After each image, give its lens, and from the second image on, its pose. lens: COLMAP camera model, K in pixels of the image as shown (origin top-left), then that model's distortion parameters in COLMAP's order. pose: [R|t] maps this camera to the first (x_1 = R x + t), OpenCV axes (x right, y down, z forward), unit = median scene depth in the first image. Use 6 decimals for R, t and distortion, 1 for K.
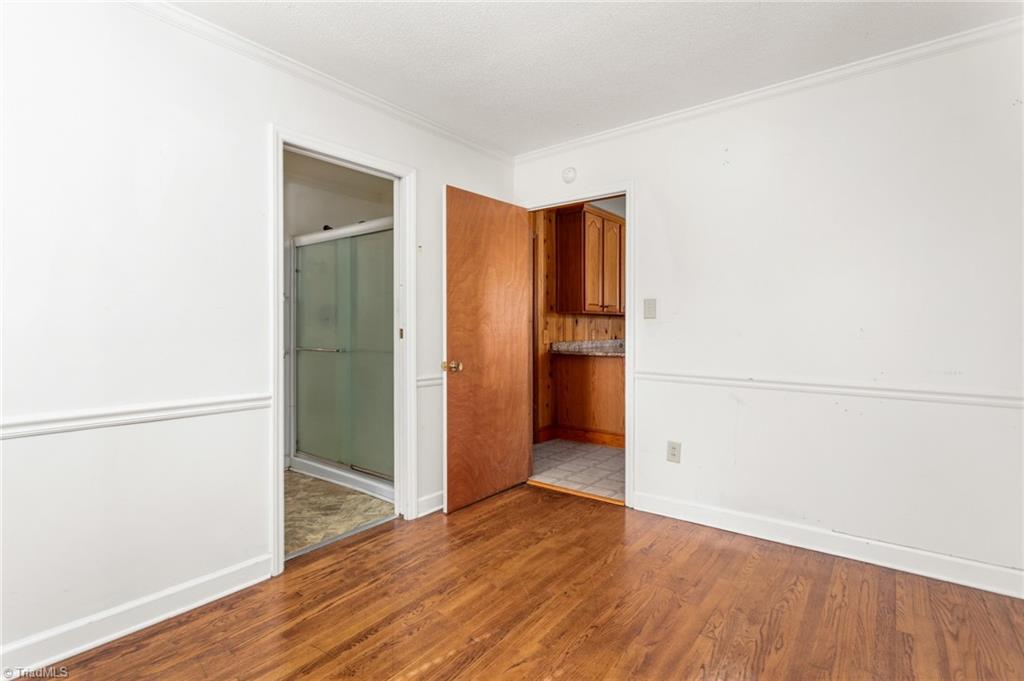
lens RADIAL K [[486.6, 0, 508.3], [0, 486.6, 335.1], [0, 0, 1]] dist [-0.004183, -0.000085]
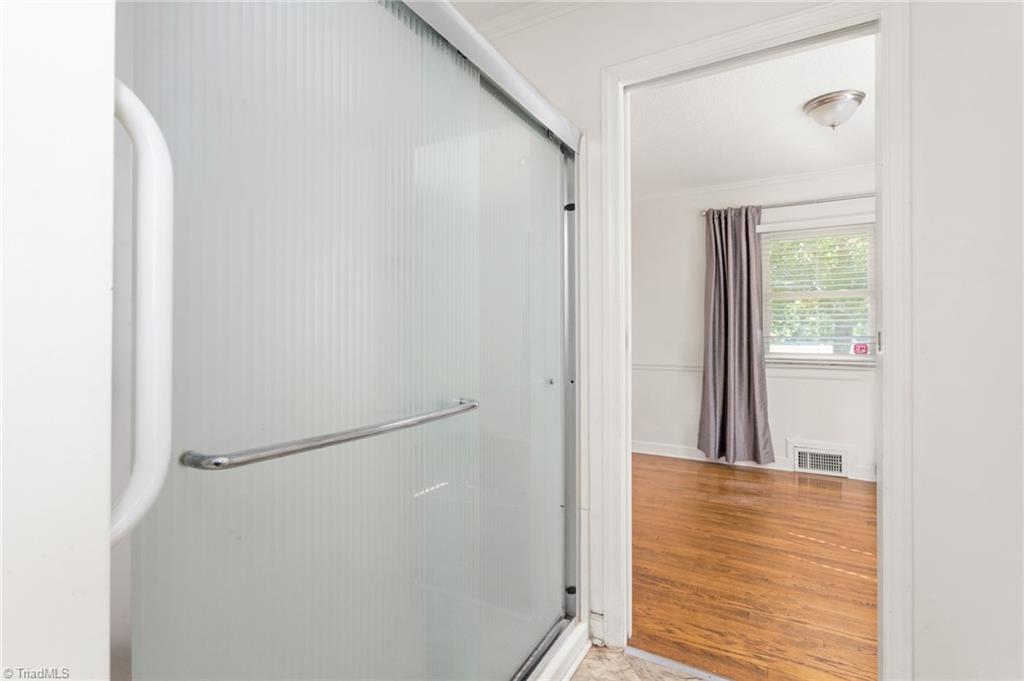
lens RADIAL K [[494.5, 0, 515.8], [0, 494.5, 336.5], [0, 0, 1]] dist [0.002065, 0.000381]
pose [[-0.172206, -0.000580, 0.985061, -1.093653], [0.001702, 0.999998, 0.000886, 0.000361], [-0.985059, 0.001830, -0.172205, 1.703581]]
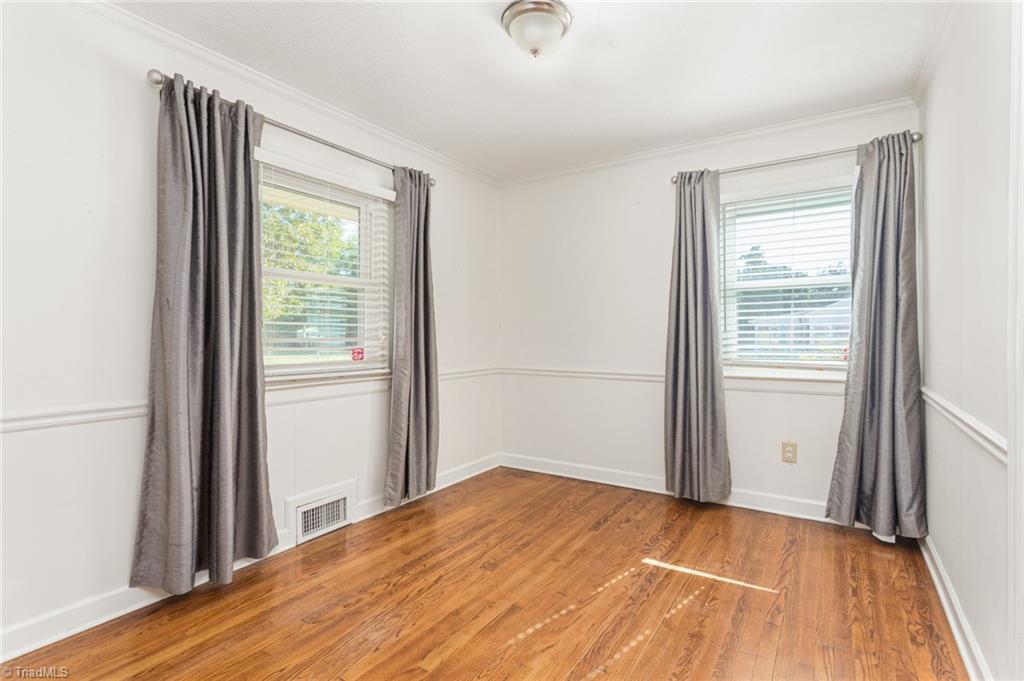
lens RADIAL K [[494.5, 0, 515.8], [0, 494.5, 336.5], [0, 0, 1]] dist [0.002065, 0.000381]
pose [[-0.995799, 0.002667, -0.091530, 0.147439], [0.001916, 0.999964, 0.008297, -0.011264], [0.091549, 0.008087, -0.995768, 1.608933]]
